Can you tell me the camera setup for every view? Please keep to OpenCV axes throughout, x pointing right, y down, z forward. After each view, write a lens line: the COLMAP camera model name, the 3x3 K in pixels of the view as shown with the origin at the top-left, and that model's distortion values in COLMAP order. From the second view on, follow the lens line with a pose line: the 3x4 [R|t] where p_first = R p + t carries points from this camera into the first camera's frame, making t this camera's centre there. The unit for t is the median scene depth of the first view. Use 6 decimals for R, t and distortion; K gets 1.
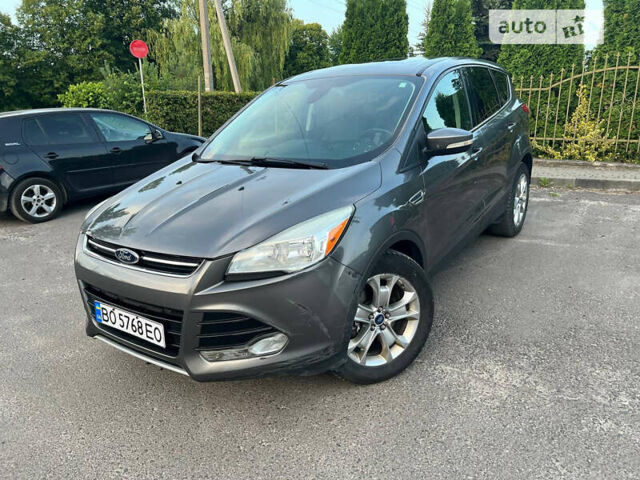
lens RADIAL K [[481.4, 0, 324.8], [0, 481.4, 240.0], [0, 0, 1]] dist [0.027838, -0.017909]
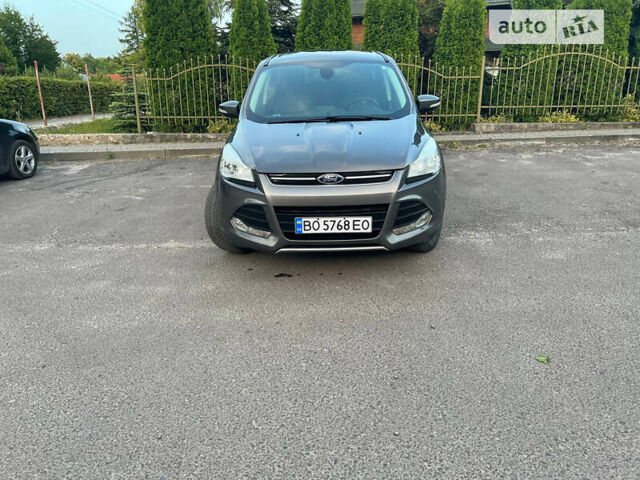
lens RADIAL K [[481.4, 0, 317.1], [0, 481.4, 242.8], [0, 0, 1]] dist [0.027838, -0.017909]
pose [[0.832107, -0.160251, 0.530959, -1.276540], [0.149920, 0.986699, 0.062848, 0.129531], [-0.533968, 0.027305, 0.845064, -0.212332]]
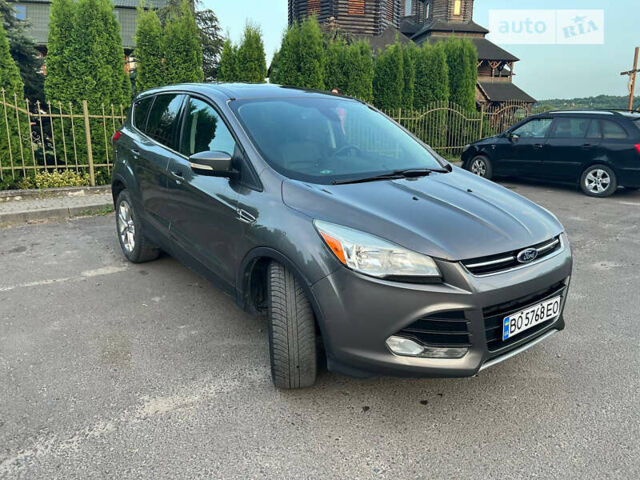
lens RADIAL K [[481.4, 0, 320.3], [0, 481.4, 242.4], [0, 0, 1]] dist [0.027838, -0.017909]
pose [[0.310330, -0.197493, 0.929888, -1.574182], [0.253571, 0.959938, 0.119251, -0.242418], [-0.916186, 0.198785, 0.347976, 1.063403]]
